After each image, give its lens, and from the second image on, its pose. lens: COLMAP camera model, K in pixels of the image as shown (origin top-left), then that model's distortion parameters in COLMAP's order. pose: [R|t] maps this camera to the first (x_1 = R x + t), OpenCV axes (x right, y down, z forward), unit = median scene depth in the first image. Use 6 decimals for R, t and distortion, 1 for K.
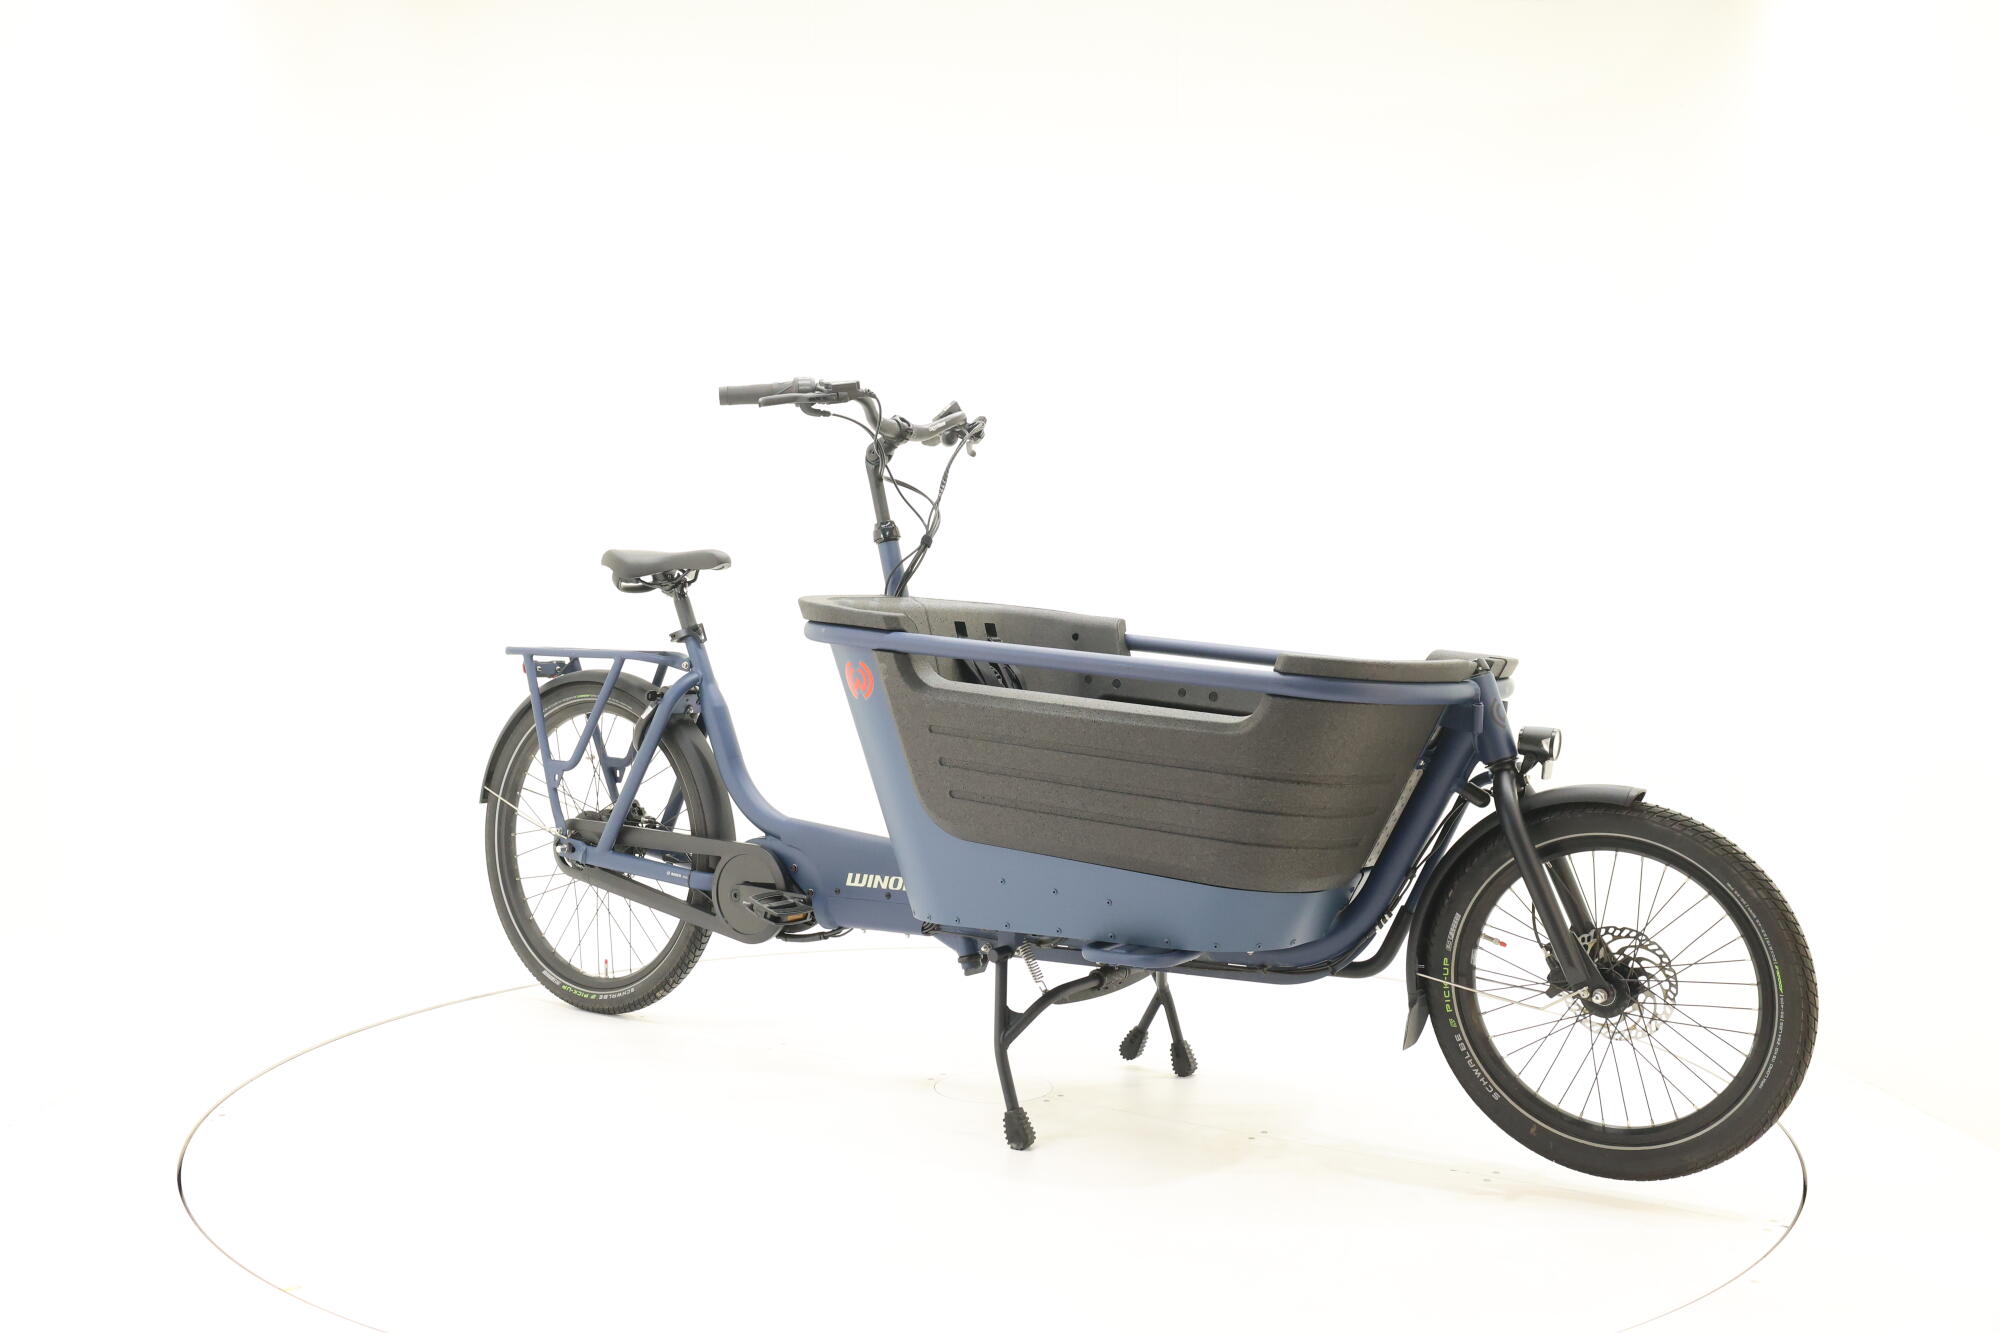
lens RADIAL K [[1848.2, 0, 1000.0], [0, 1848.2, 666.5], [0, 0, 1]] dist [-0.007463, -0.000207]
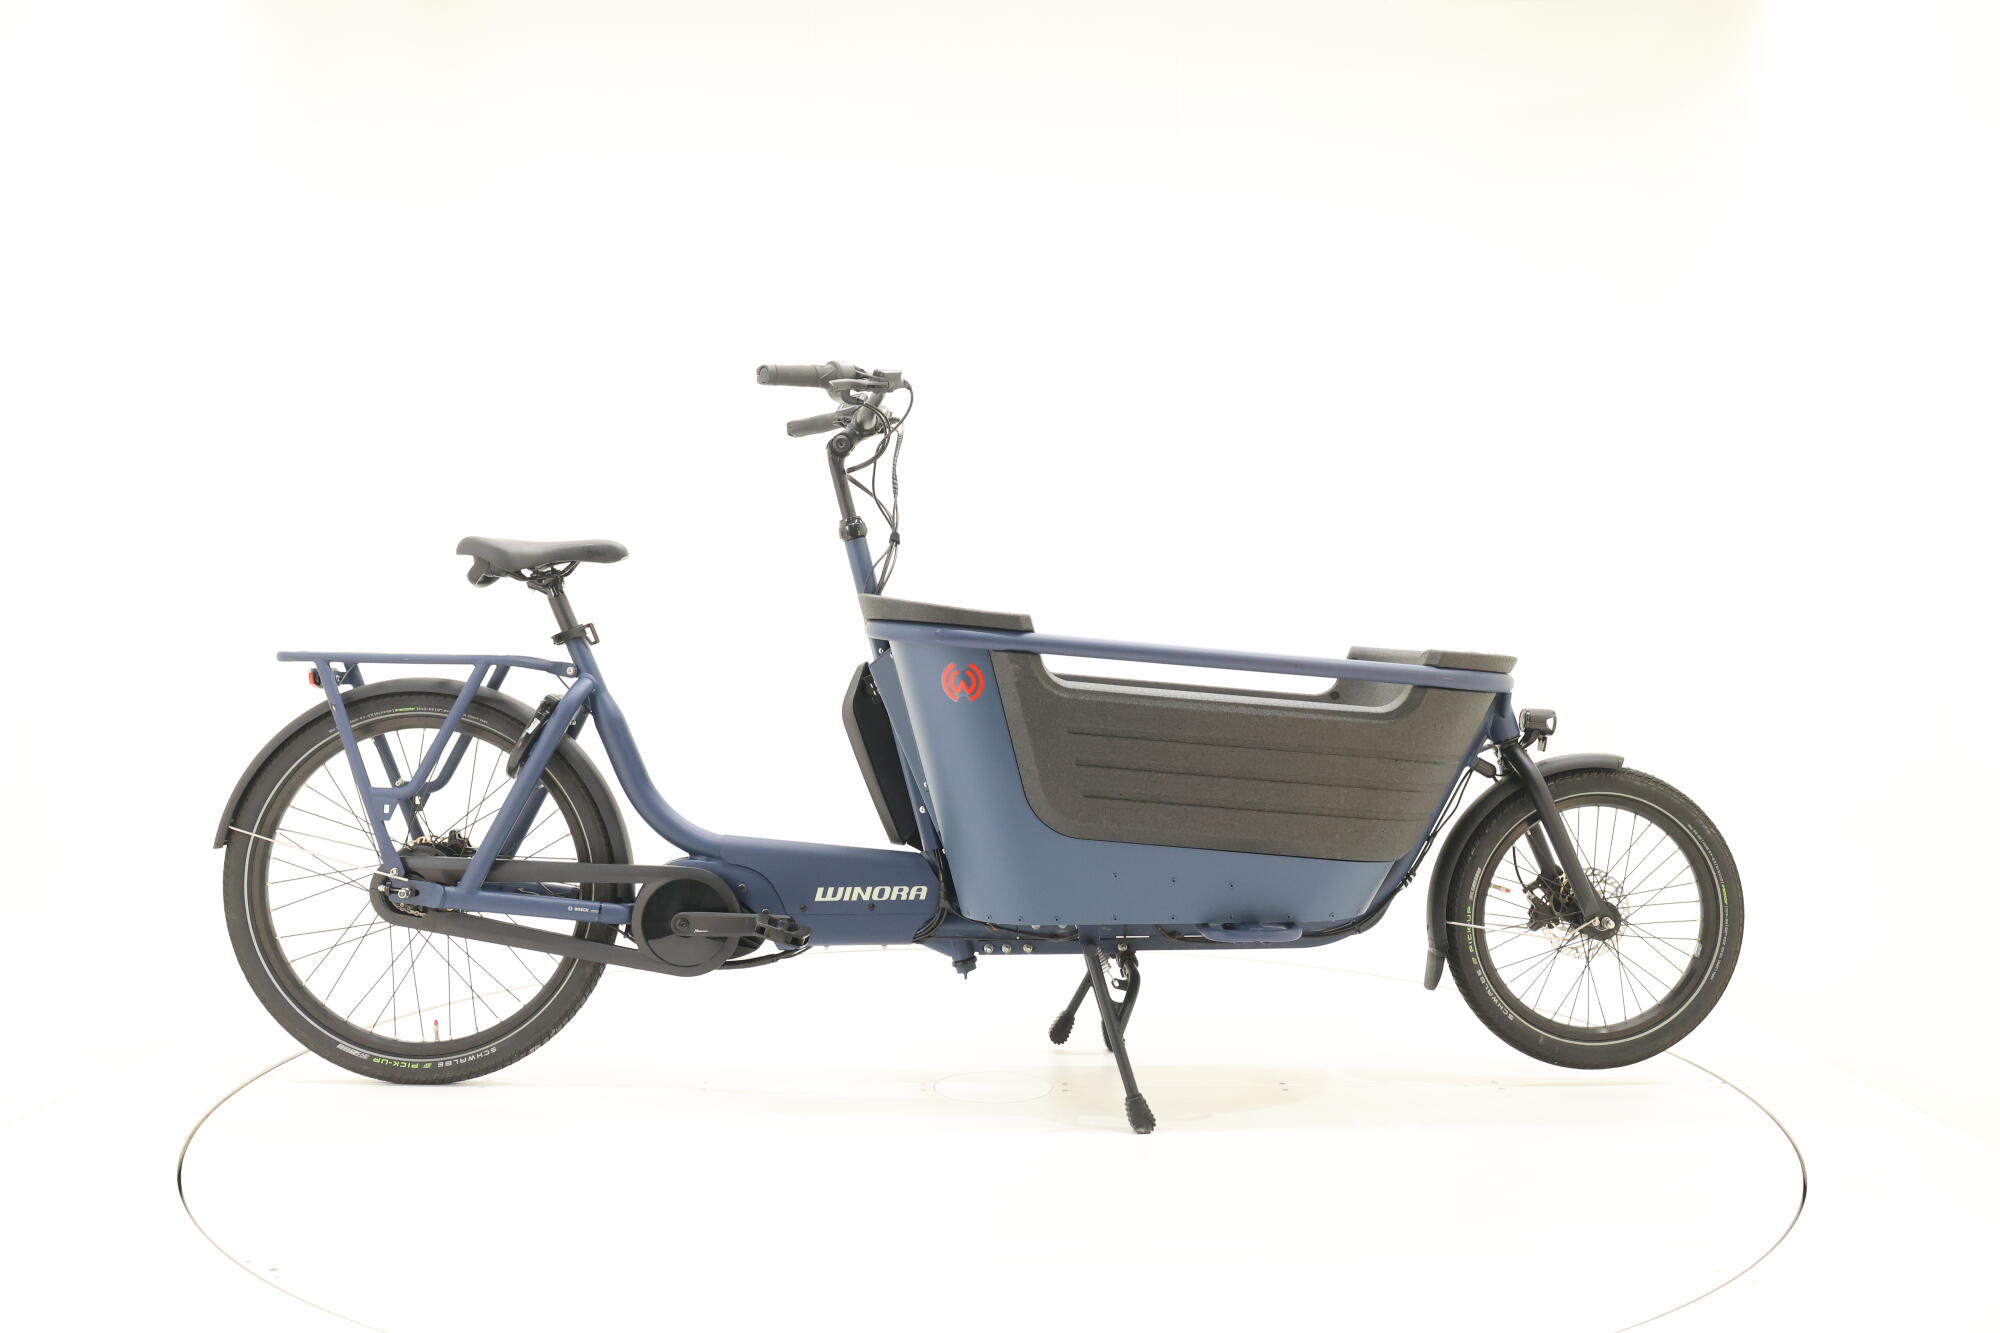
lens RADIAL K [[1848.2, 0, 1000.0], [0, 1848.2, 666.5], [0, 0, 1]] dist [-0.007463, -0.000207]
pose [[0.802988, -0.013908, 0.595833, -0.571691], [0.013510, 0.999896, 0.005132, -0.005020], [-0.595842, 0.003929, 0.803092, 0.185937]]
